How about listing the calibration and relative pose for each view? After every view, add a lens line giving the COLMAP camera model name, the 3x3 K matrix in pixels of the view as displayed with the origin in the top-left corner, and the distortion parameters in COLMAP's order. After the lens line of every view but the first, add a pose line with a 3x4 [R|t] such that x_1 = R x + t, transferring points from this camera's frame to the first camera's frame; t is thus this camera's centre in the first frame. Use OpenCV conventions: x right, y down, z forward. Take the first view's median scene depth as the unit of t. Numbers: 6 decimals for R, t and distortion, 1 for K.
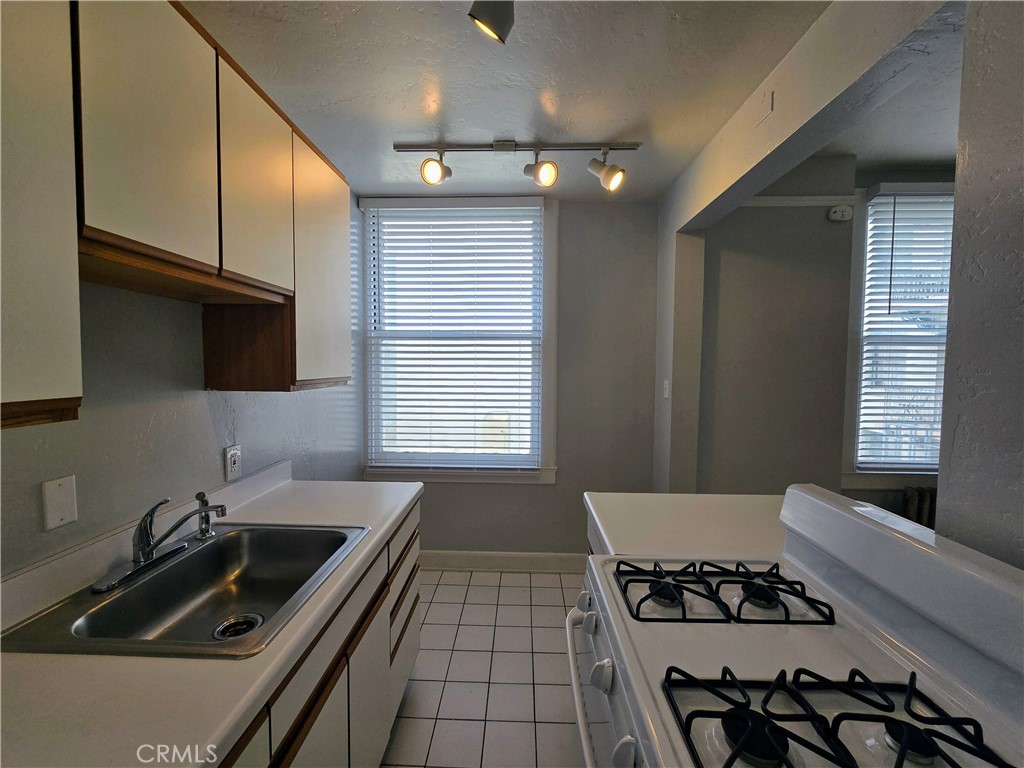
lens RADIAL K [[418.6, 0, 512.6], [0, 418.6, 381.6], [0, 0, 1]] dist [-0.003738, 0.000097]
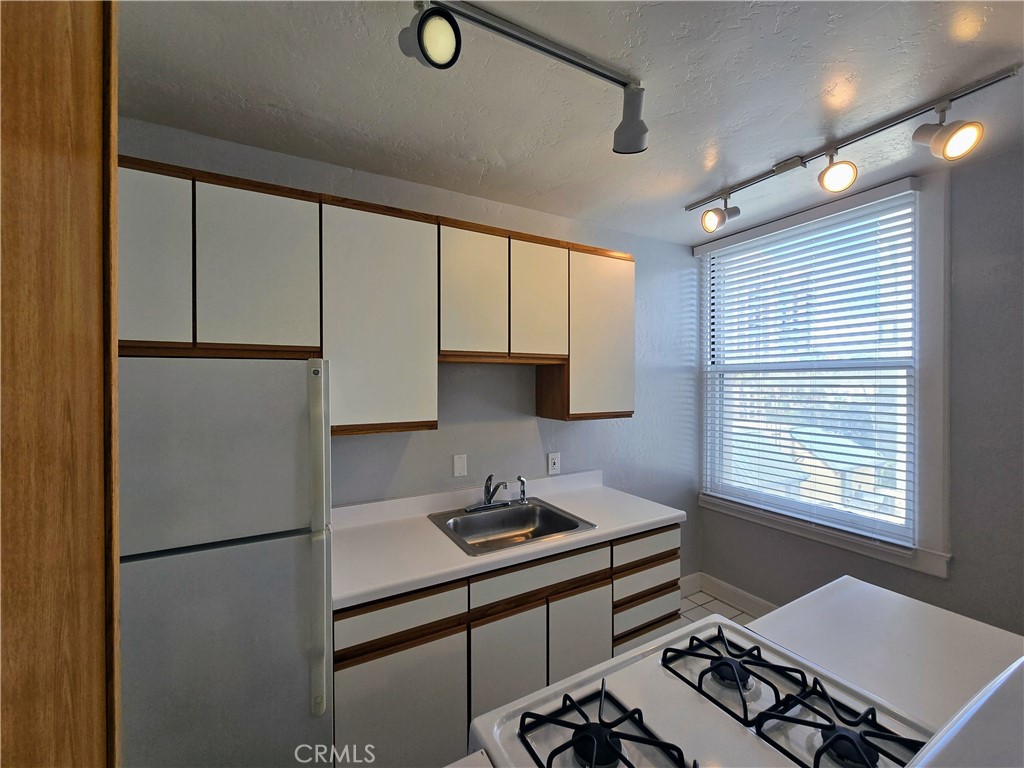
lens RADIAL K [[418.6, 0, 511.7], [0, 418.6, 385.5], [0, 0, 1]] dist [-0.003738, 0.000097]
pose [[0.509445, -0.001213, -0.860502, 0.455507], [-0.033828, 0.999198, -0.021436, -0.045450], [0.859838, 0.040029, 0.508995, 0.042473]]
